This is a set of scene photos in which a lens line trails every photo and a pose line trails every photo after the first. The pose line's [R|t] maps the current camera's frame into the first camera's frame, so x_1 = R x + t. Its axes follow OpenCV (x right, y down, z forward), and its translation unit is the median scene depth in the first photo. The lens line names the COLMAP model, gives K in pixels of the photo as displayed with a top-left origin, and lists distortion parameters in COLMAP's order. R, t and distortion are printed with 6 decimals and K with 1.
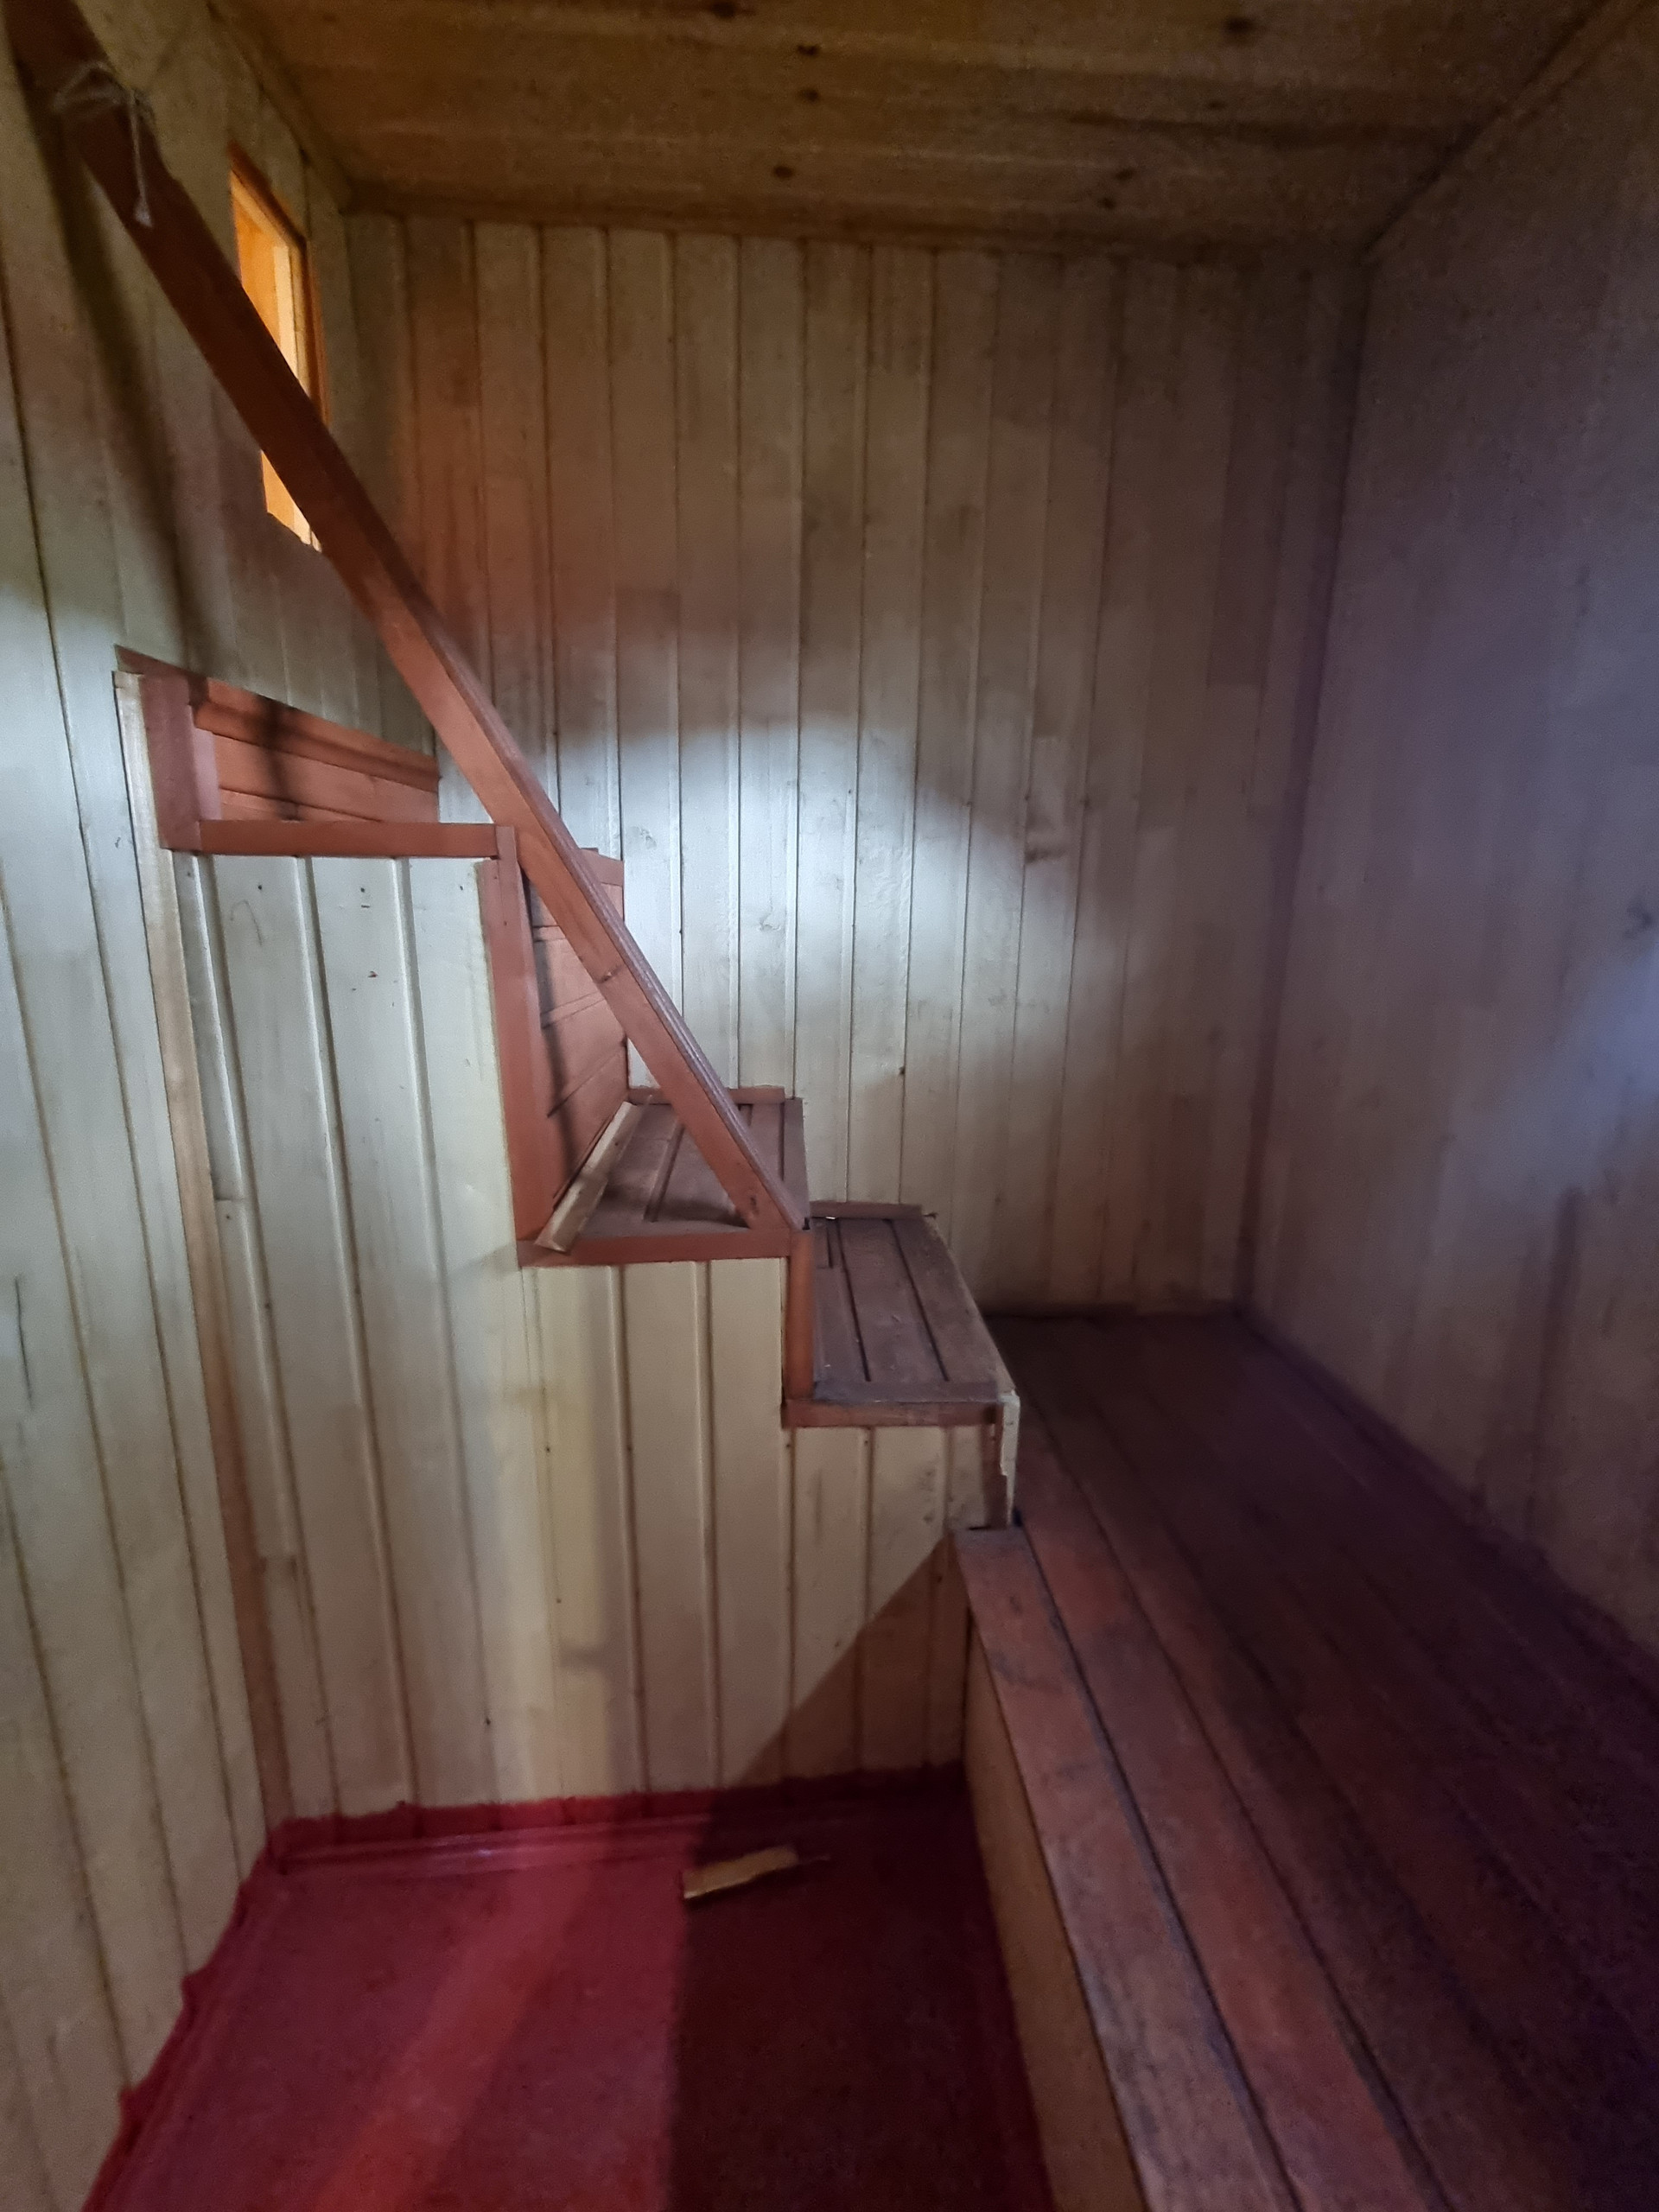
lens RADIAL K [[901.8, 0, 824.5], [0, 901.8, 1098.2], [0, 0, 1]] dist [0.001055, -0.000979]
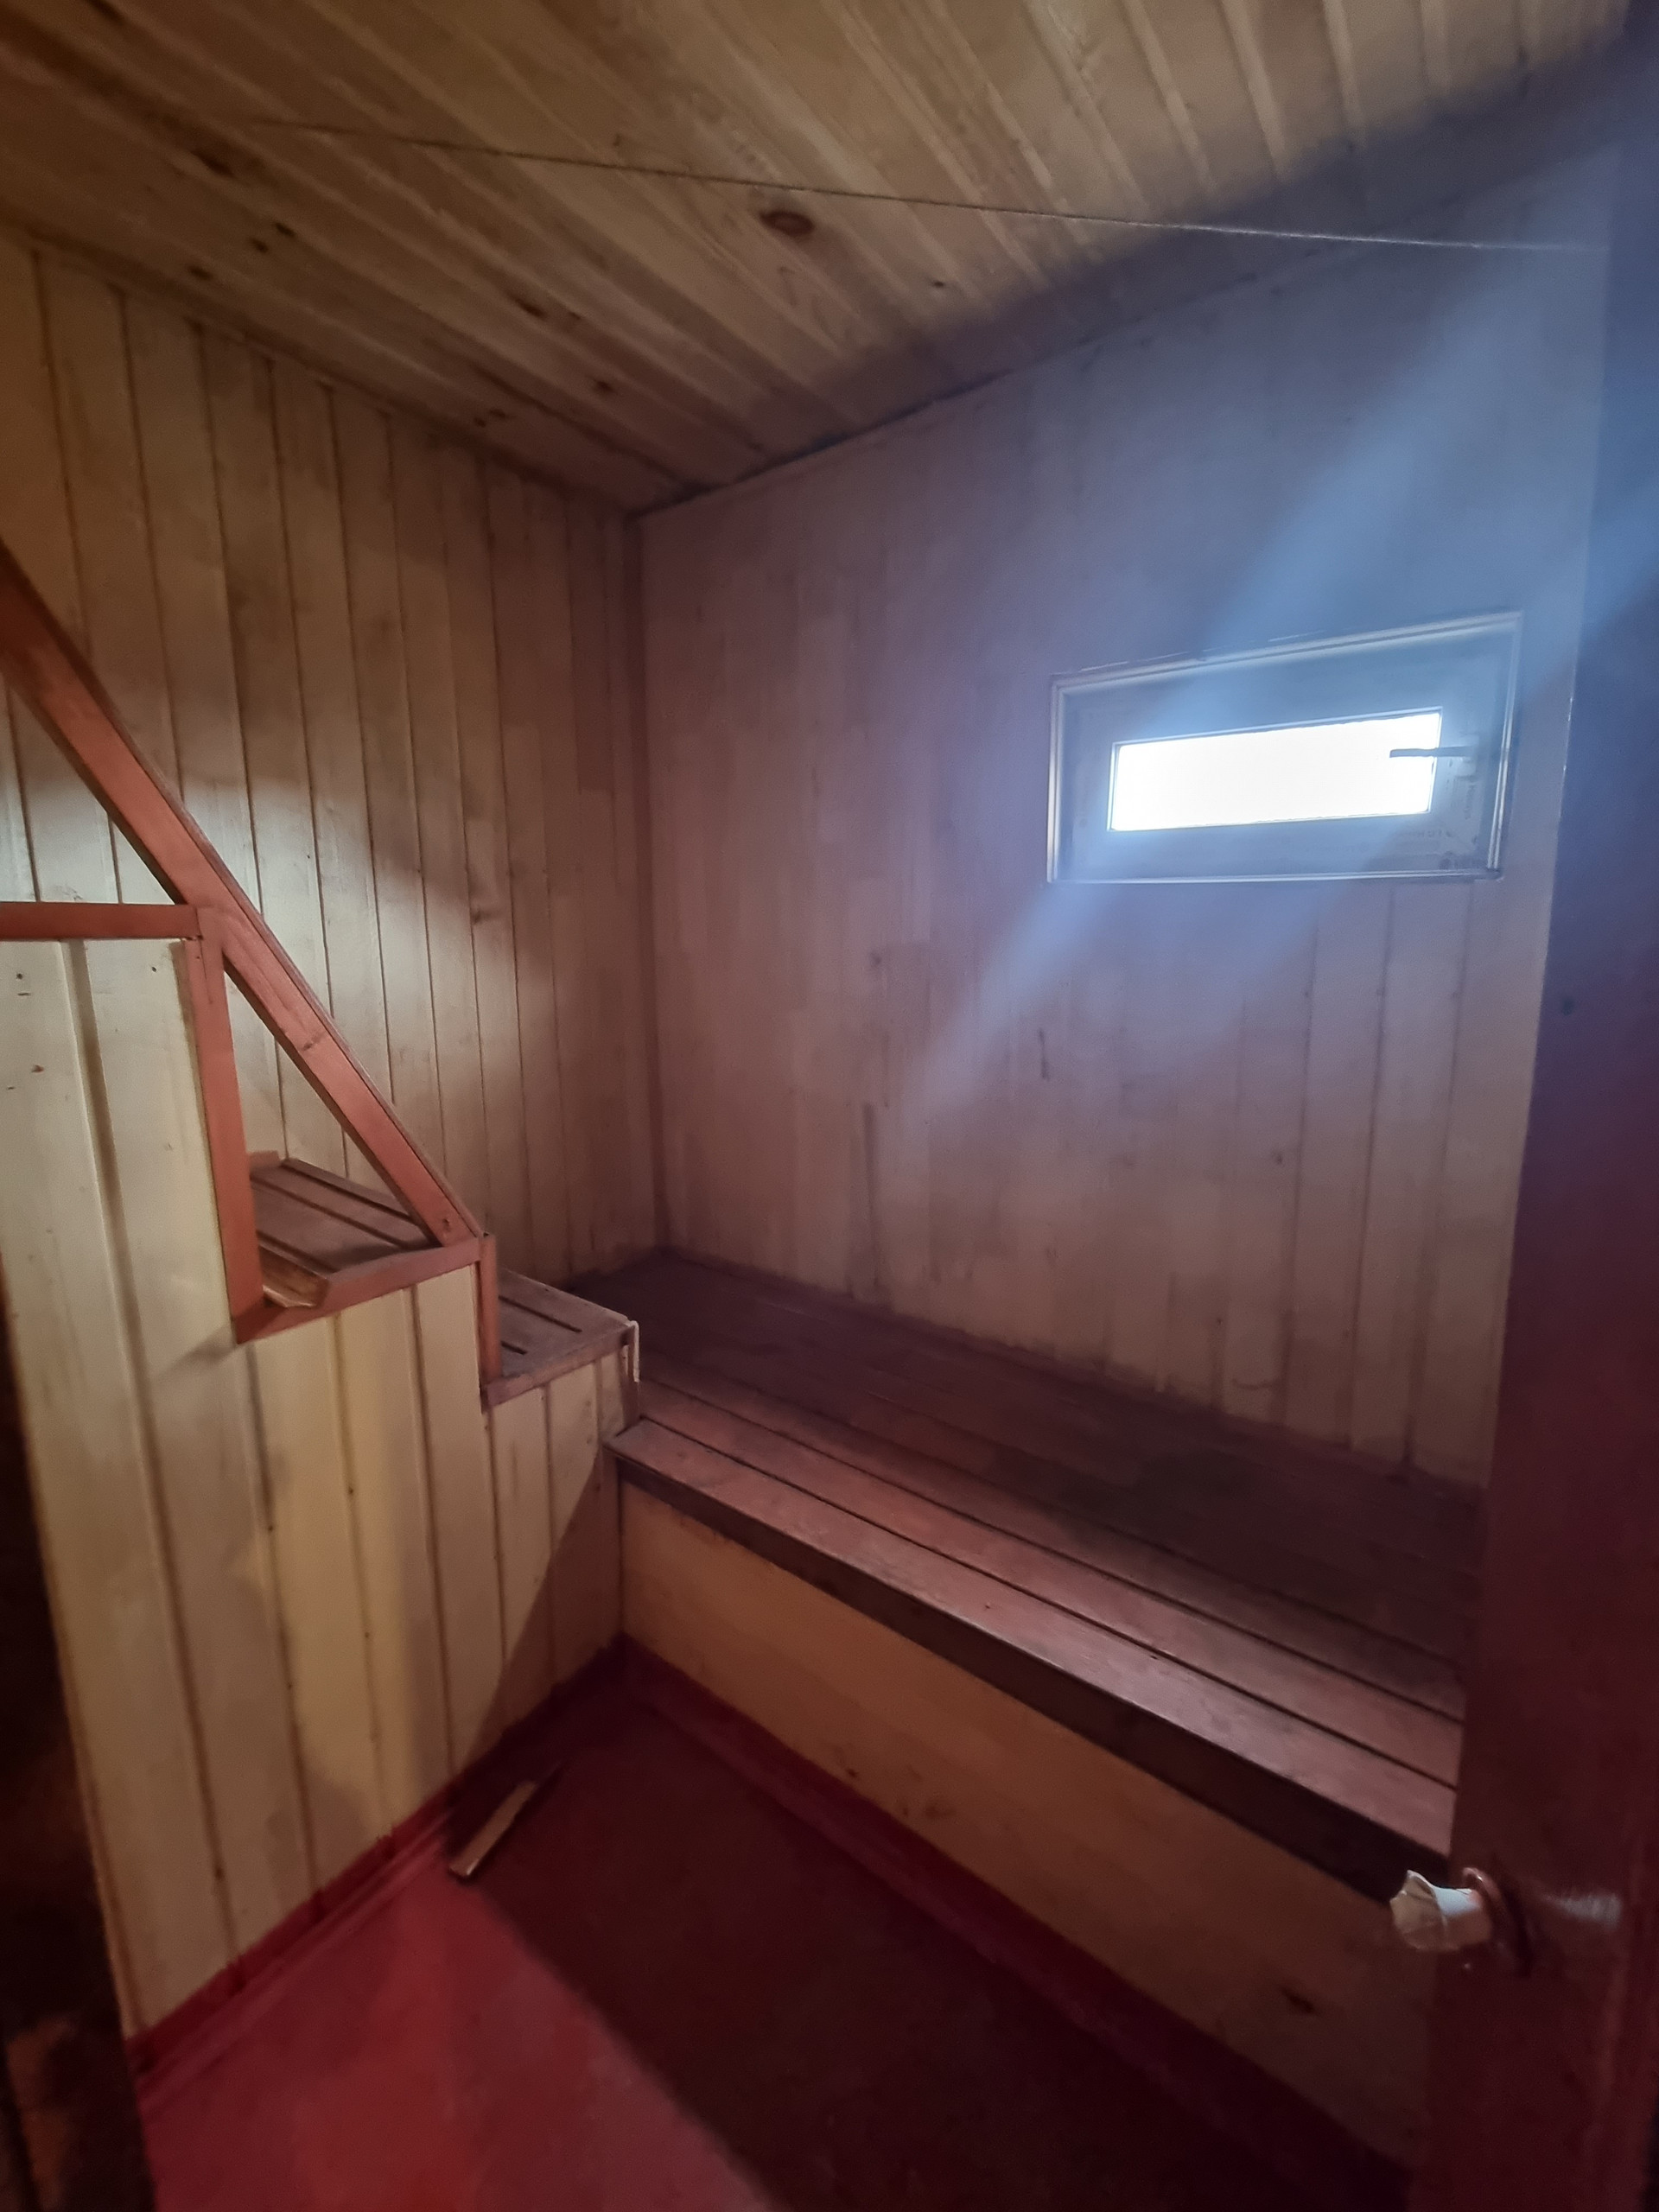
lens RADIAL K [[901.8, 0, 824.5], [0, 901.8, 1098.2], [0, 0, 1]] dist [0.001055, -0.000979]
pose [[0.640473, -0.150515, 0.753086, -0.525708], [0.177682, 0.983042, 0.045362, -0.008252], [-0.747143, 0.104757, 0.656356, -0.127874]]
